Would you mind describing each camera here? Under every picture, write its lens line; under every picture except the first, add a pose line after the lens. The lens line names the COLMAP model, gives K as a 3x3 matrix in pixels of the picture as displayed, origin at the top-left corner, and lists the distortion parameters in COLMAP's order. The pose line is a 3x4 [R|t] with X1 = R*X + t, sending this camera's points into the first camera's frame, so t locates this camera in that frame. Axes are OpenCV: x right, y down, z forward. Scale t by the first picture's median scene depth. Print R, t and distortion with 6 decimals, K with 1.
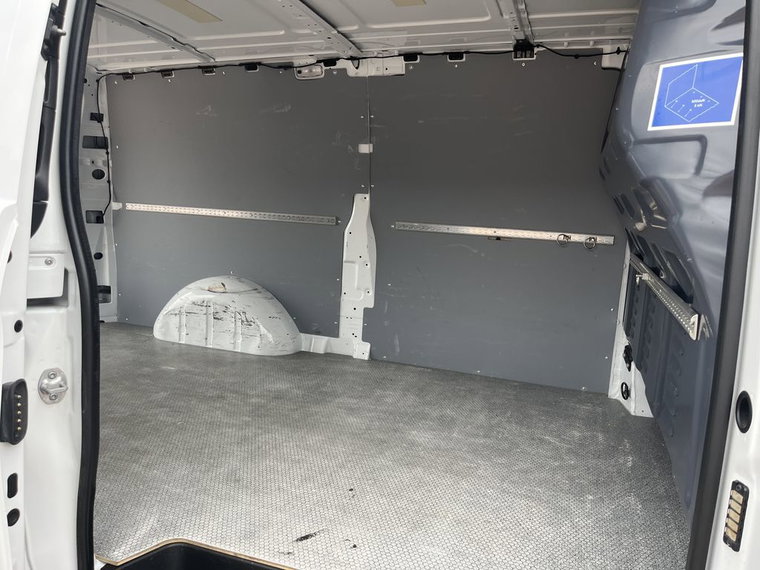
lens RADIAL K [[576.1, 0, 383.0], [0, 576.1, 278.5], [0, 0, 1]] dist [0.066575, -0.094345]
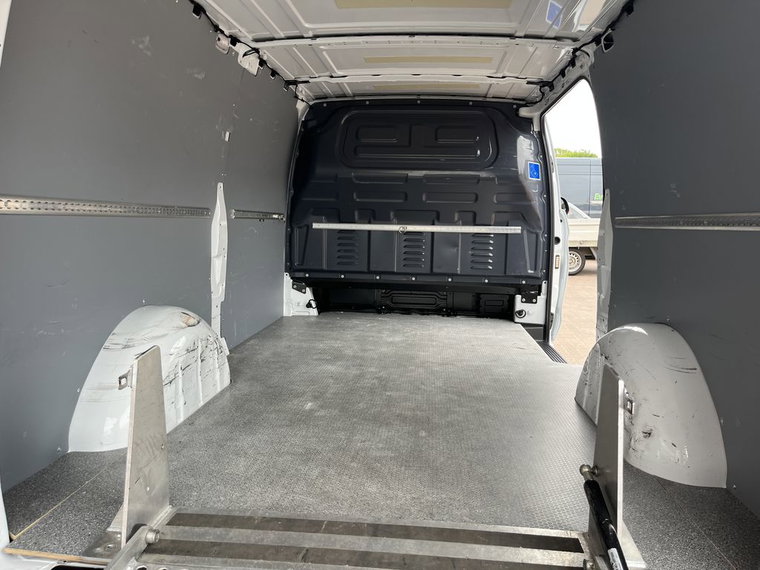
lens RADIAL K [[576.1, 0, 380.6], [0, 576.1, 286.0], [0, 0, 1]] dist [0.066575, -0.094345]
pose [[-0.240301, -0.165937, 0.956410, -1.007098], [0.100770, 0.975692, 0.194601, -0.135487], [-0.965454, 0.143140, -0.217738, 0.943266]]
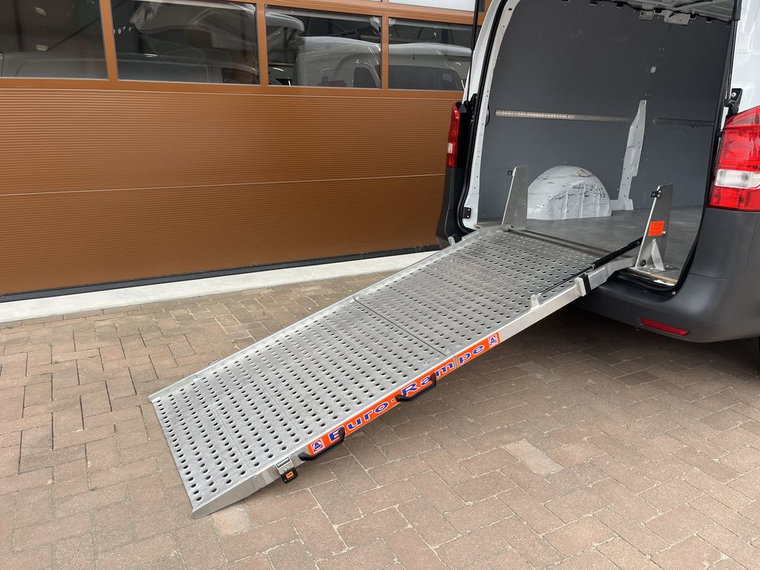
lens RADIAL K [[576.1, 0, 379.8], [0, 576.1, 283.8], [0, 0, 1]] dist [0.066575, -0.094345]
pose [[0.660509, -0.227281, 0.715592, -1.657202], [0.100714, 0.971289, 0.215532, -0.074858], [-0.744033, -0.070291, 0.664435, 0.442815]]
